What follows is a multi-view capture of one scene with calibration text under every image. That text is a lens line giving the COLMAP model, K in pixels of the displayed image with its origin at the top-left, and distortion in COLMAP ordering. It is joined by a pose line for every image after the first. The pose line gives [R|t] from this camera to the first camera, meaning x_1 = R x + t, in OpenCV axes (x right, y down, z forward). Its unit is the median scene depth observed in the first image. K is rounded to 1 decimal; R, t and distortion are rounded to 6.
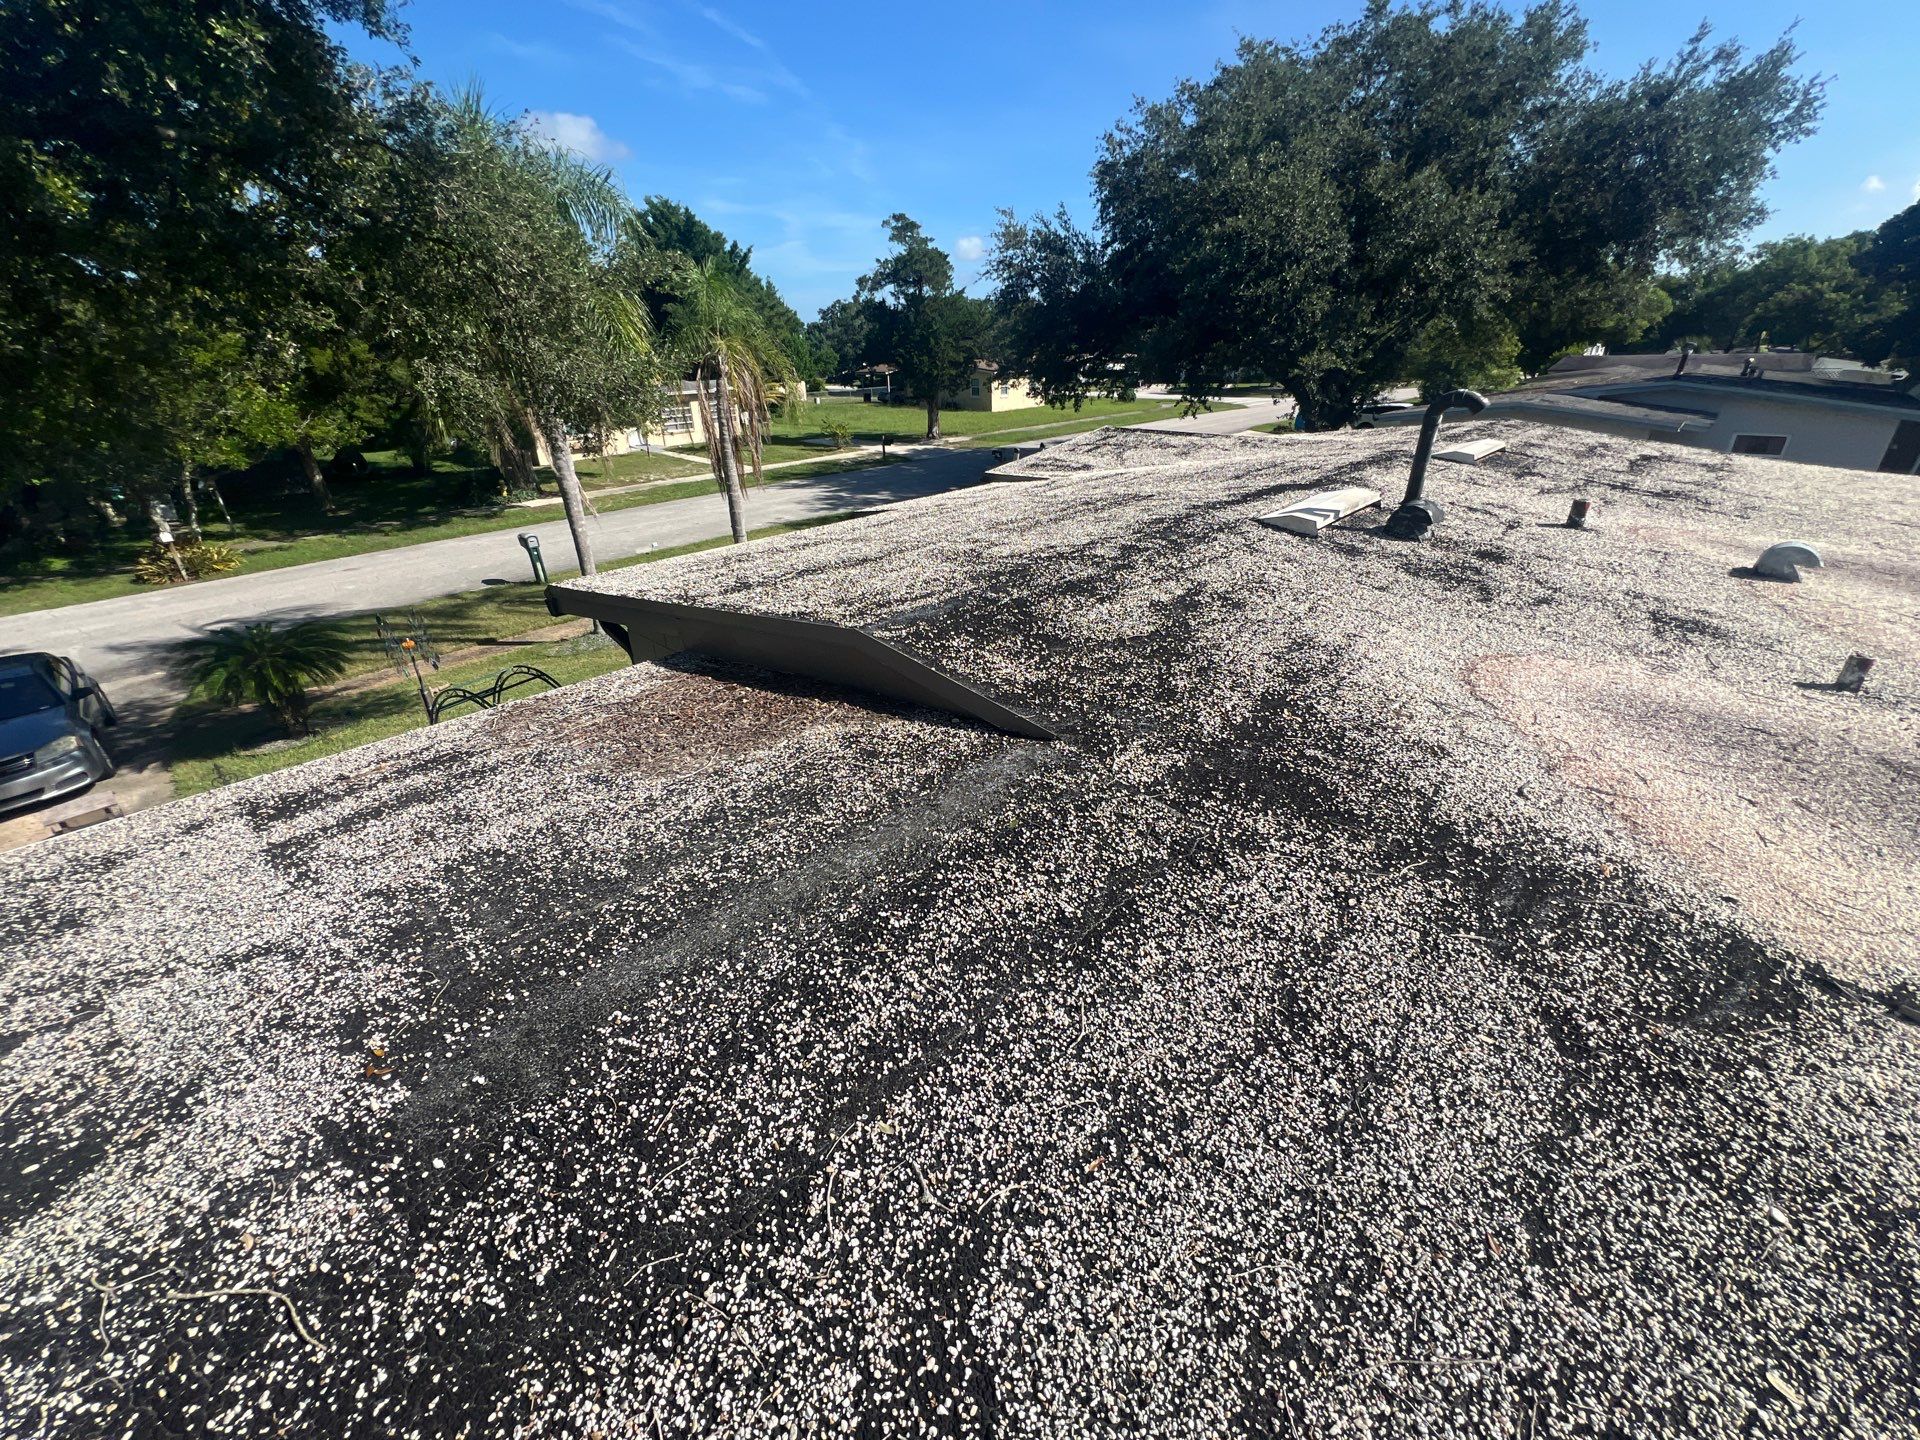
lens RADIAL K [[770.1, 0, 961.1], [0, 770.1, 715.4], [0, 0, 1]] dist [0.000126, 0.000317]
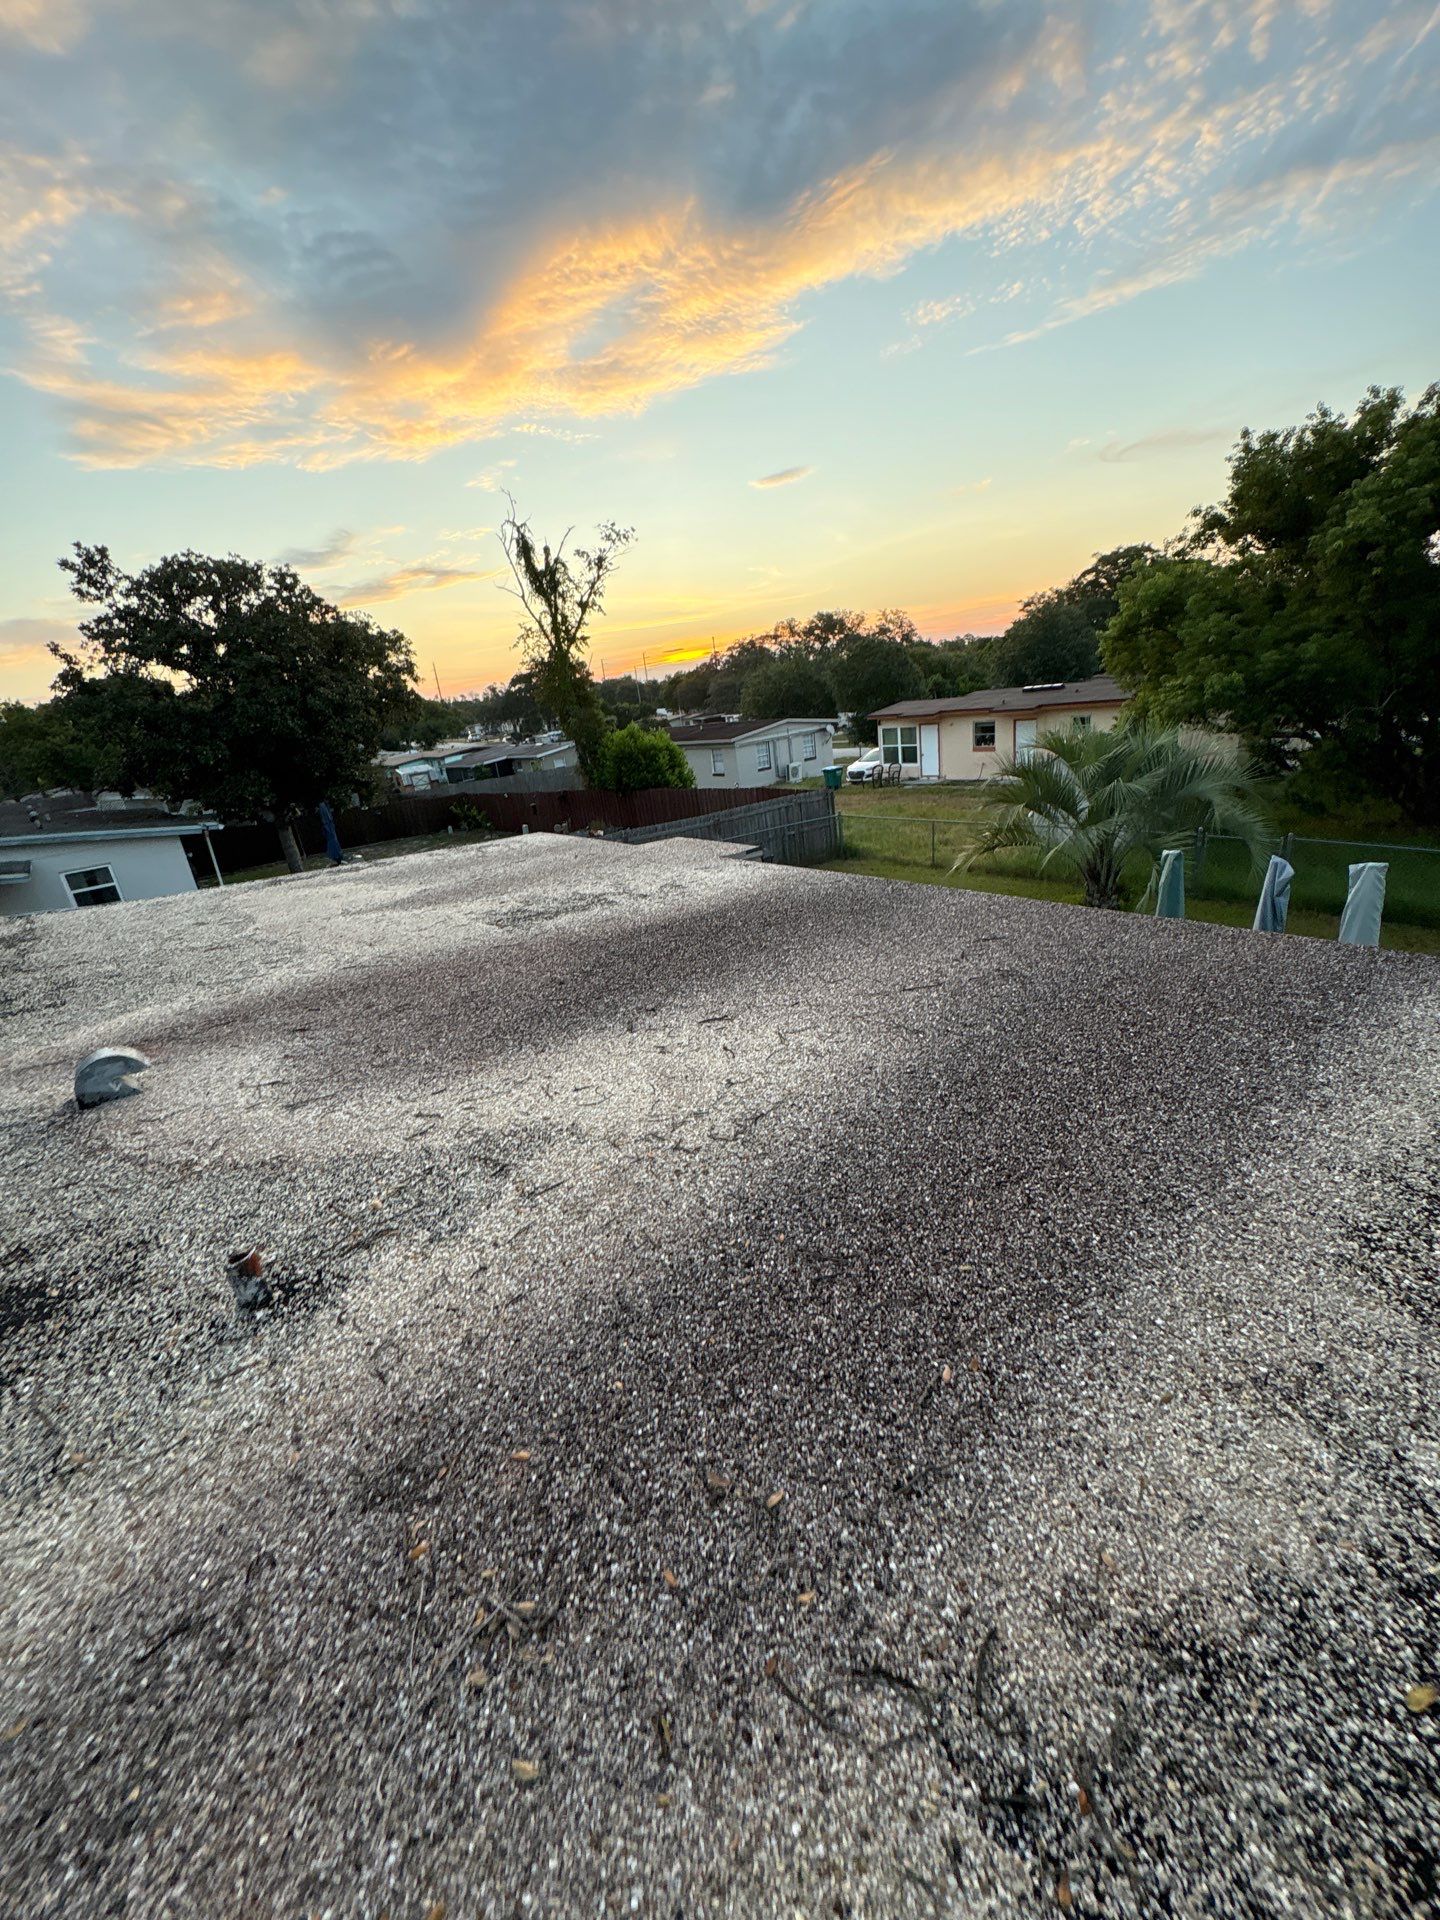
lens RADIAL K [[770.1, 0, 719.2], [0, 770.1, 954.0], [0, 0, 1]] dist [0.000126, 0.000317]
pose [[0.114740, -0.317581, 0.941263, 0.266340], [0.533402, 0.819039, 0.211321, -0.075527], [-0.838043, 0.477825, 0.263375, 0.147855]]
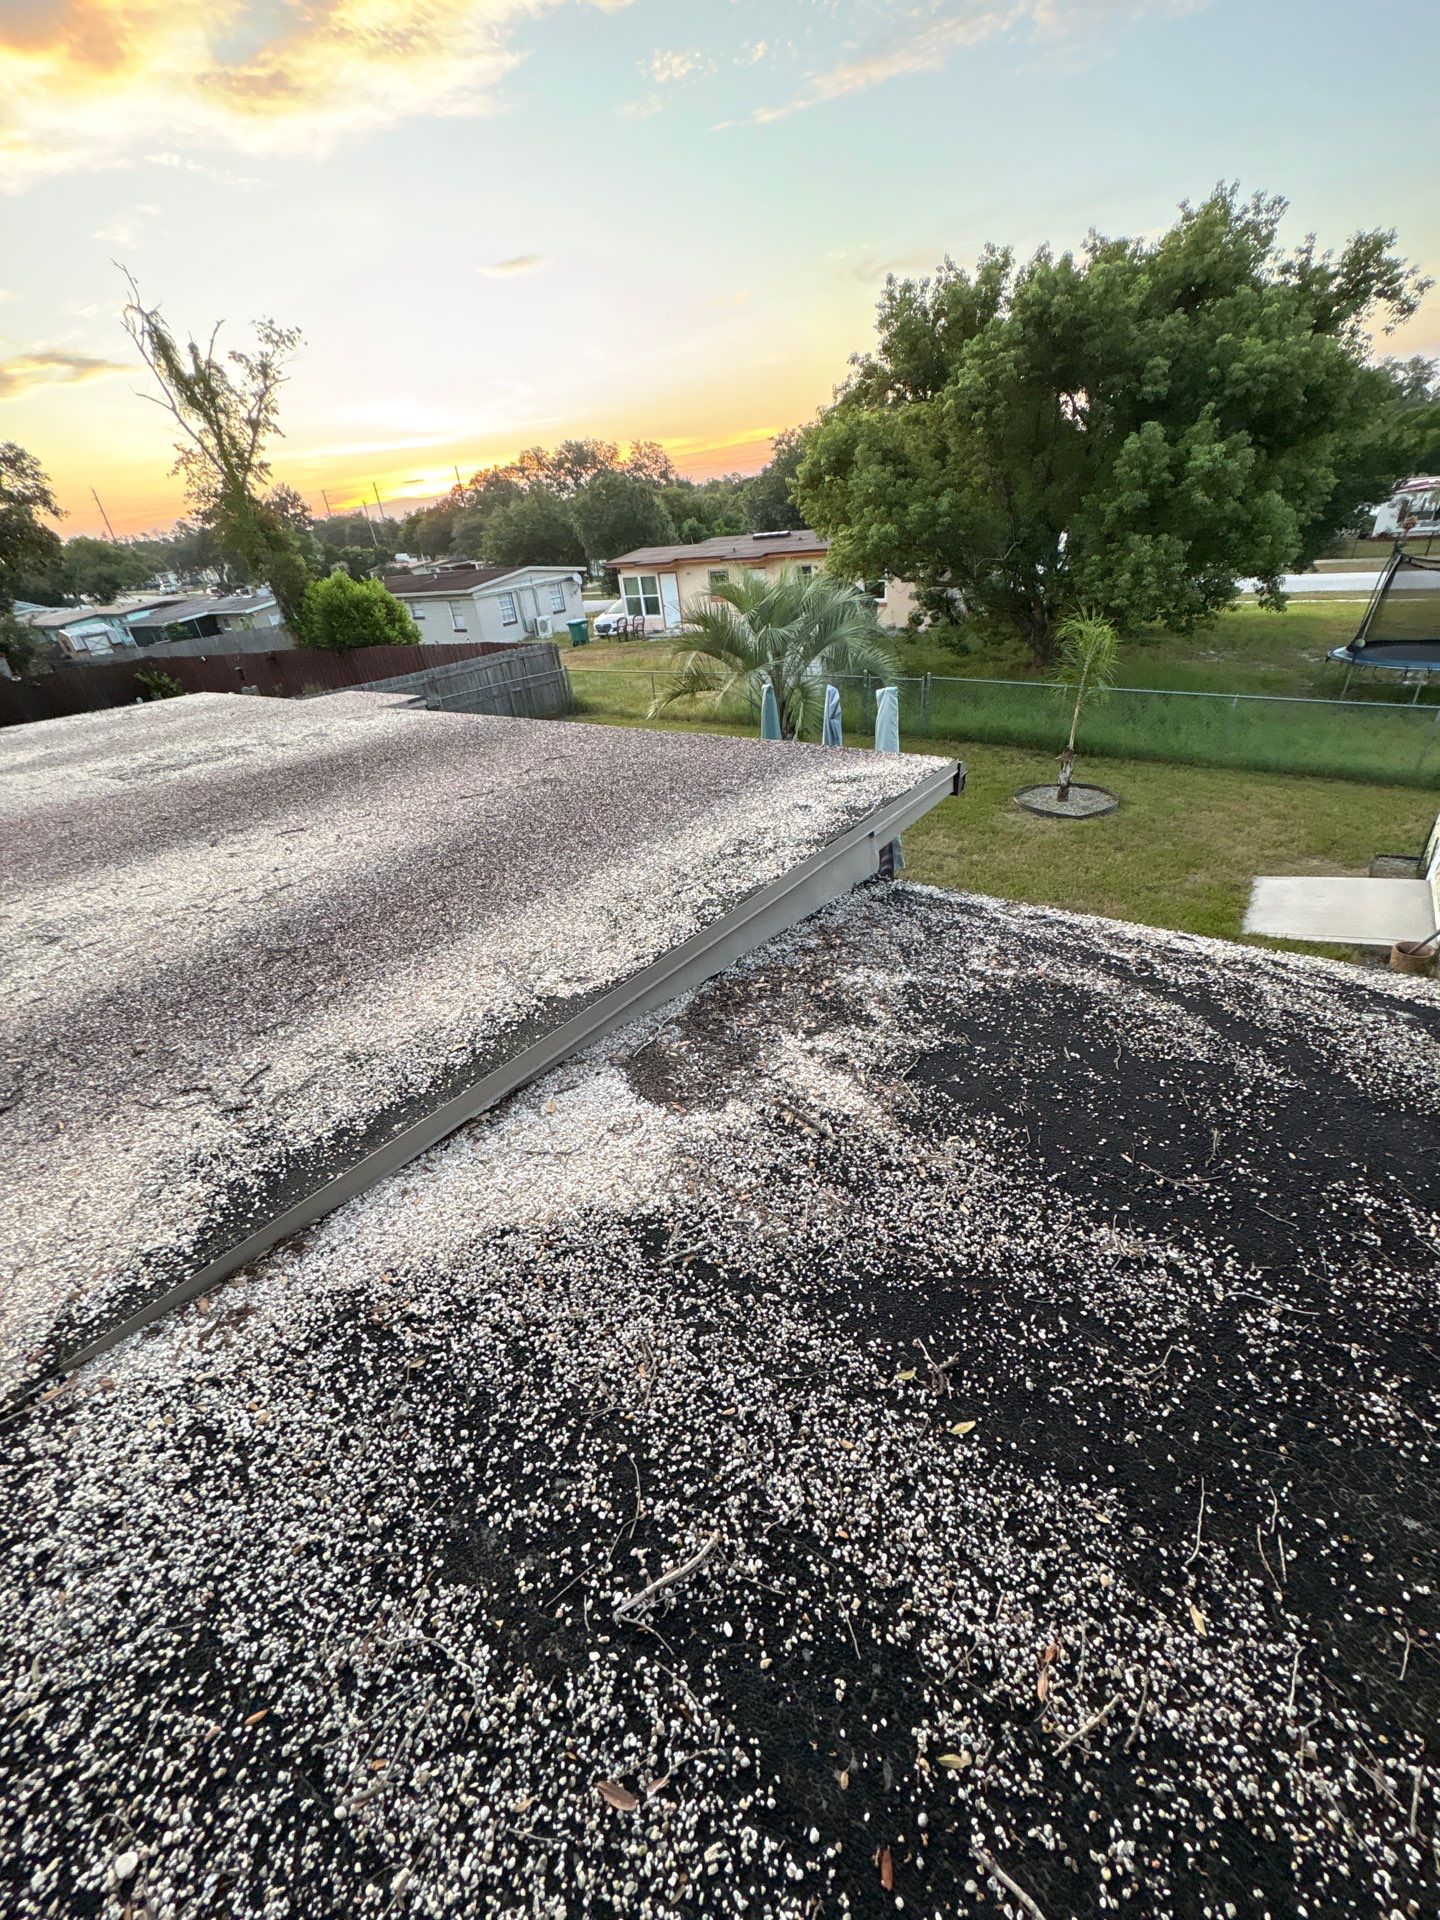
lens RADIAL K [[770.1, 0, 721.0], [0, 770.1, 956.7], [0, 0, 1]] dist [0.000126, 0.000317]
pose [[-0.158178, -0.471551, 0.867536, 0.120475], [0.519893, 0.707176, 0.479179, 0.007284], [-0.839458, 0.526822, 0.133296, 0.009900]]
